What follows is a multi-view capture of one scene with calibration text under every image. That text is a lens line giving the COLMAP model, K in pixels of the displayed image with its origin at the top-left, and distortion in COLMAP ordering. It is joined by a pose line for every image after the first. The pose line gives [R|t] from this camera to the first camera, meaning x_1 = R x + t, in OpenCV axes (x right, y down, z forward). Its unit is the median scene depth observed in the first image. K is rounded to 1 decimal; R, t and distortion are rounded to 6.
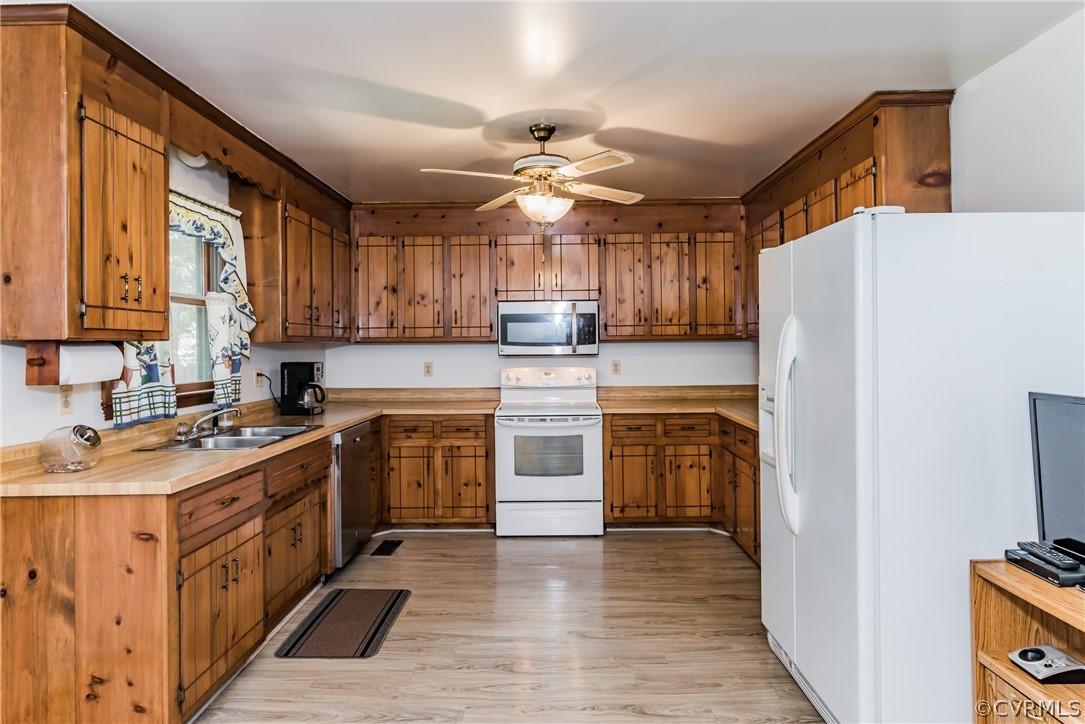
lens RADIAL K [[640.6, 0, 543.3], [0, 640.6, 343.0], [0, 0, 1]] dist [0.003223, -0.003399]
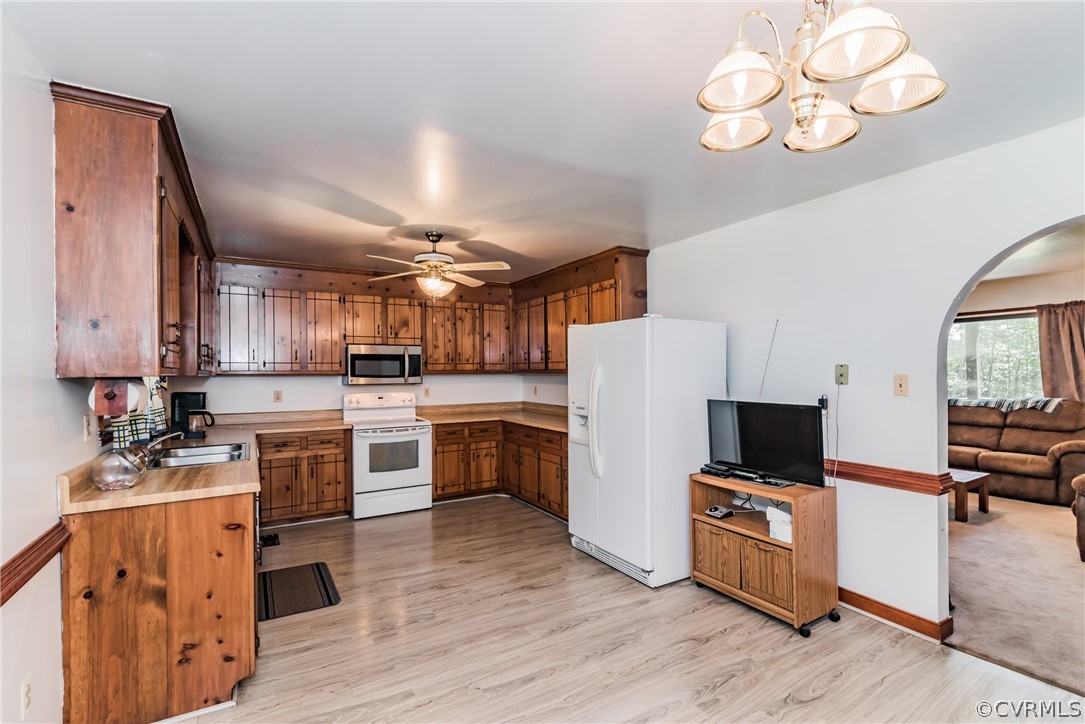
lens RADIAL K [[492.4, 0, 541.7], [0, 492.4, 373.0], [0, 0, 1]] dist [0.004793, -0.001298]
pose [[0.854507, 0.002996, 0.519431, -0.411881], [-0.003365, 0.999994, -0.000233, -0.009846], [-0.519428, -0.001549, 0.854513, -0.129921]]
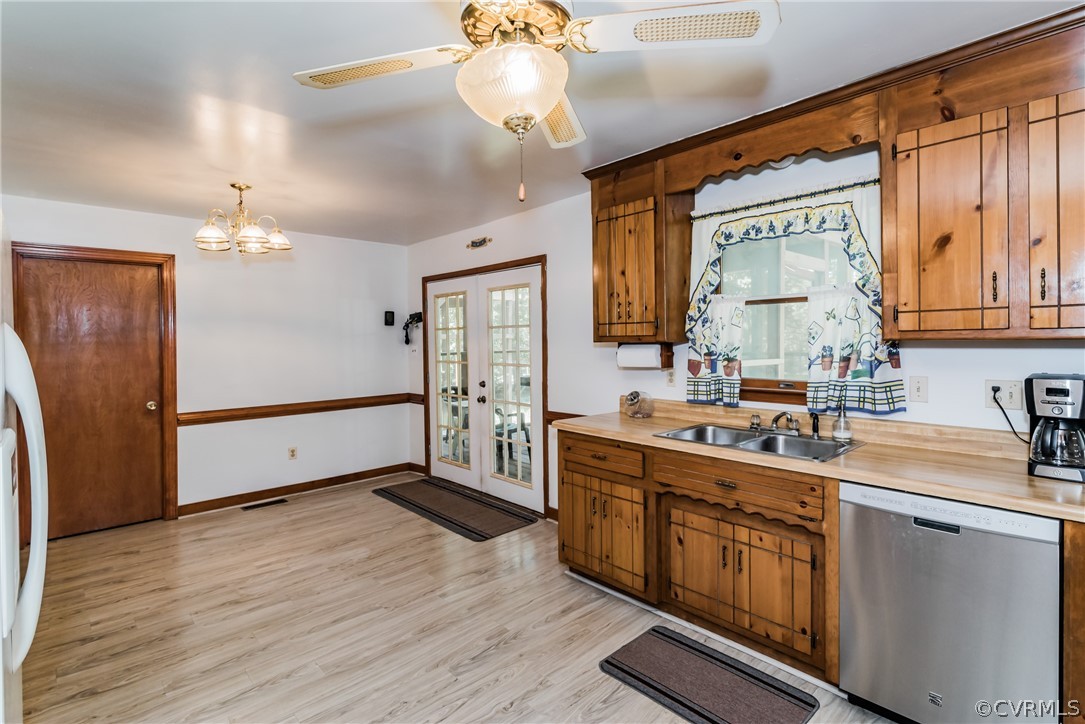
lens RADIAL K [[527.7, 0, 580.2], [0, 527.7, 347.0], [0, 0, 1]] dist [0.004939, 0.000142]
pose [[-0.700772, 0.029633, -0.712769, 0.291655], [0.023099, 0.999556, 0.018846, -0.015941], [0.713011, -0.003258, -0.701145, 1.422546]]
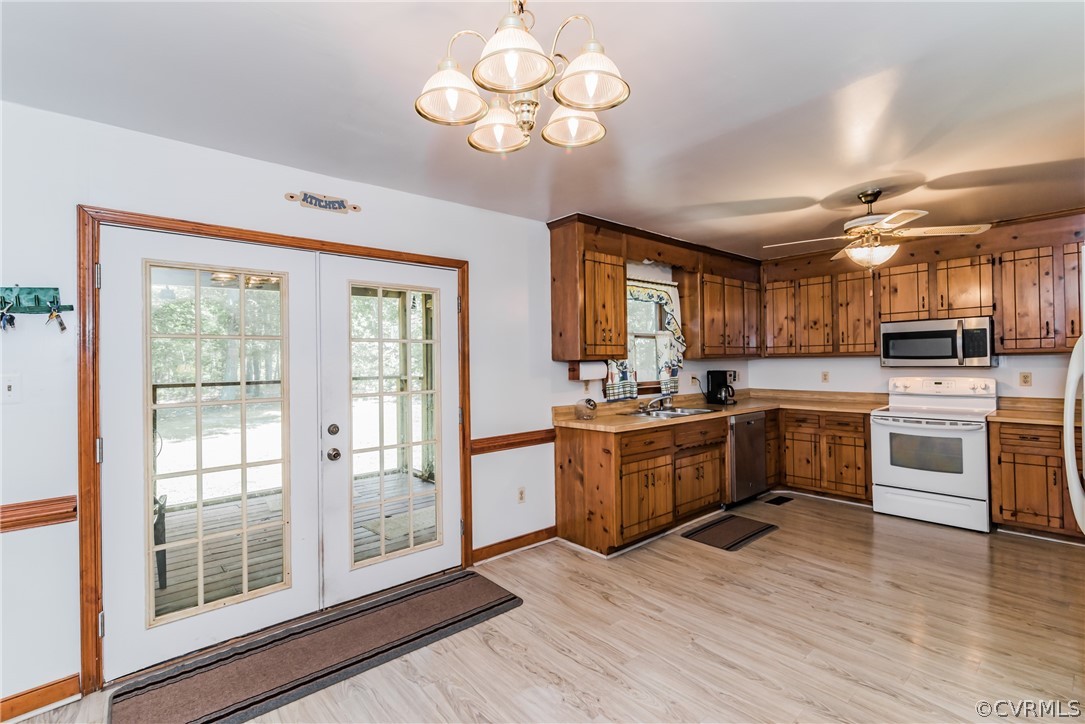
lens RADIAL K [[492.4, 0, 542.9], [0, 492.4, 360.2], [0, 0, 1]] dist [0.004793, -0.001298]
pose [[0.668781, -0.003710, -0.743450, 0.318381], [0.012775, 0.999897, 0.006502, -0.012411], [0.743350, -0.013846, 0.668760, -0.180115]]
